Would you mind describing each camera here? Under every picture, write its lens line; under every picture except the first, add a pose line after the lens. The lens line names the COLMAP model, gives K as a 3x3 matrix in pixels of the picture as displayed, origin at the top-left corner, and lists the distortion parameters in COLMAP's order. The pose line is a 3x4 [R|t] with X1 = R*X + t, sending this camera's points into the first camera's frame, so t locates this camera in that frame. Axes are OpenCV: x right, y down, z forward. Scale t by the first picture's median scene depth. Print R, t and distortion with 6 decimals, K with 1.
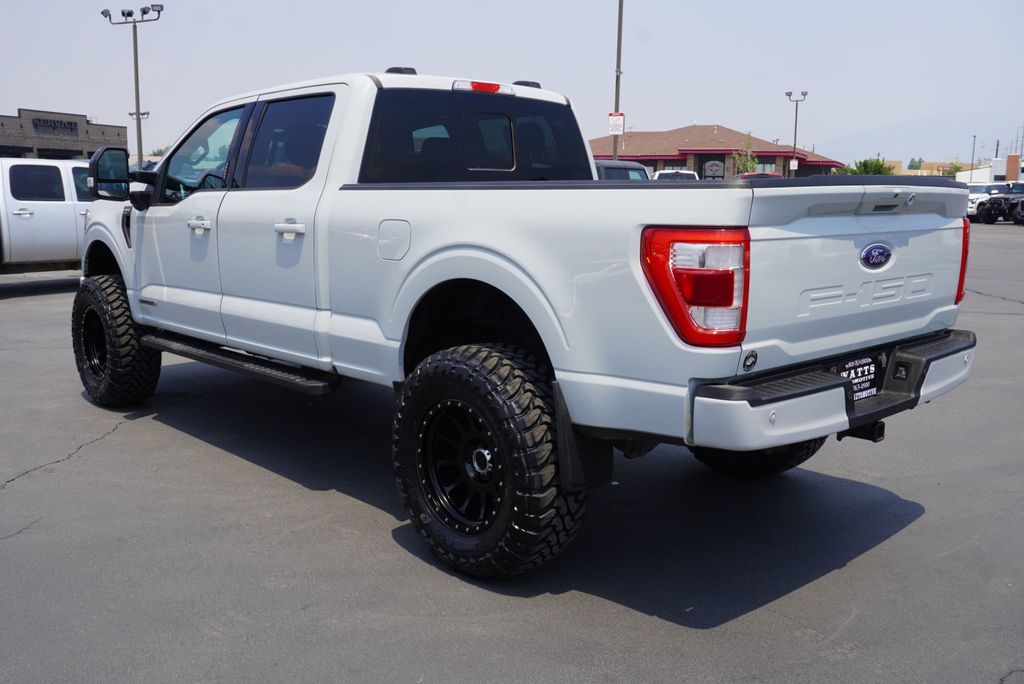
lens RADIAL K [[957.4, 0, 512.0], [0, 957.4, 342.0], [0, 0, 1]] dist [0.008262, -0.001621]
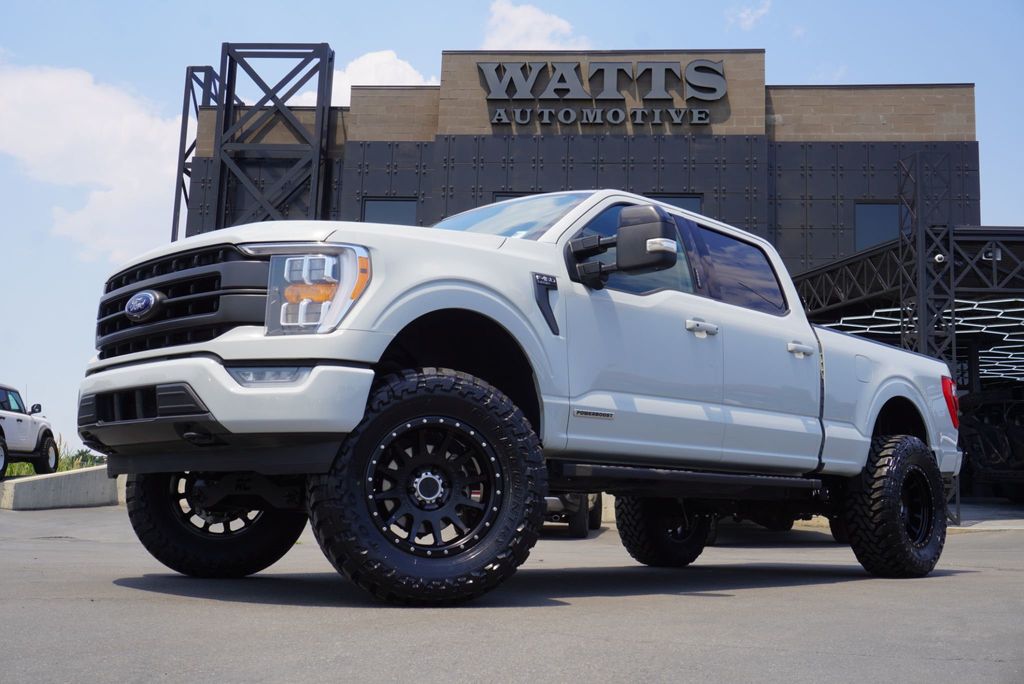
lens RADIAL K [[1077.3, 0, 512.0], [0, 1077.3, 342.0], [0, 0, 1]] dist [0.001982, 0.004664]
pose [[-0.061578, 0.153091, 0.986292, -1.378206], [0.137580, 0.980036, -0.143530, 0.014085], [-0.988575, 0.126855, -0.081411, 1.318028]]
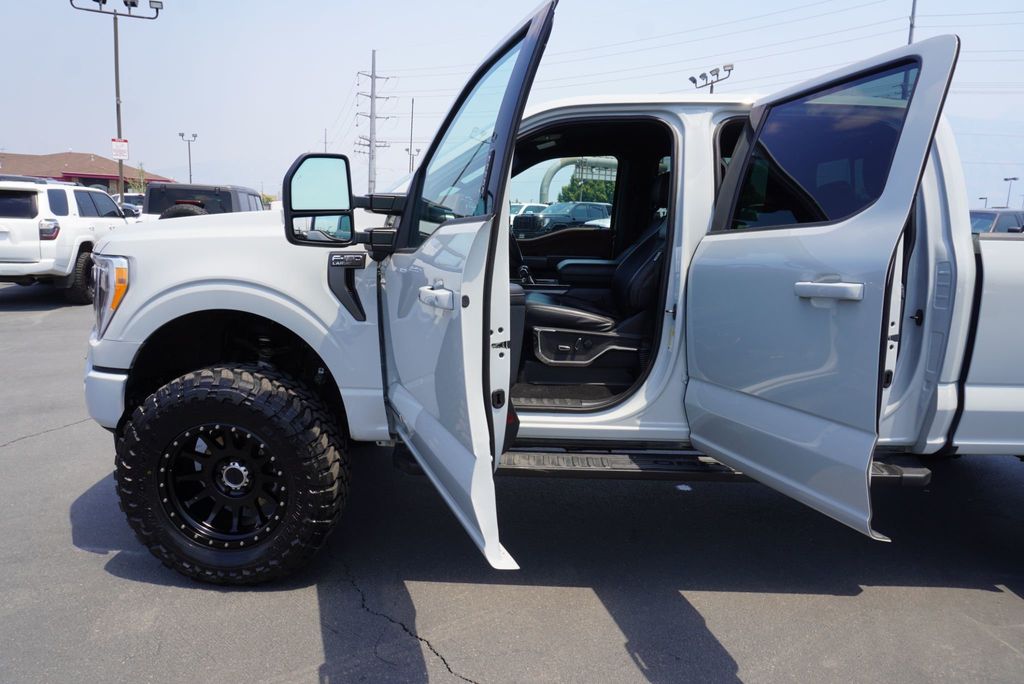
lens RADIAL K [[674.7, 0, 512.0], [0, 674.7, 342.0], [0, 0, 1]] dist [-0.009563, -0.001818]
pose [[0.682585, -0.115571, 0.721610, -0.771806], [0.090621, 0.993181, 0.073344, -0.129631], [-0.725166, 0.015330, 0.688404, 0.769382]]
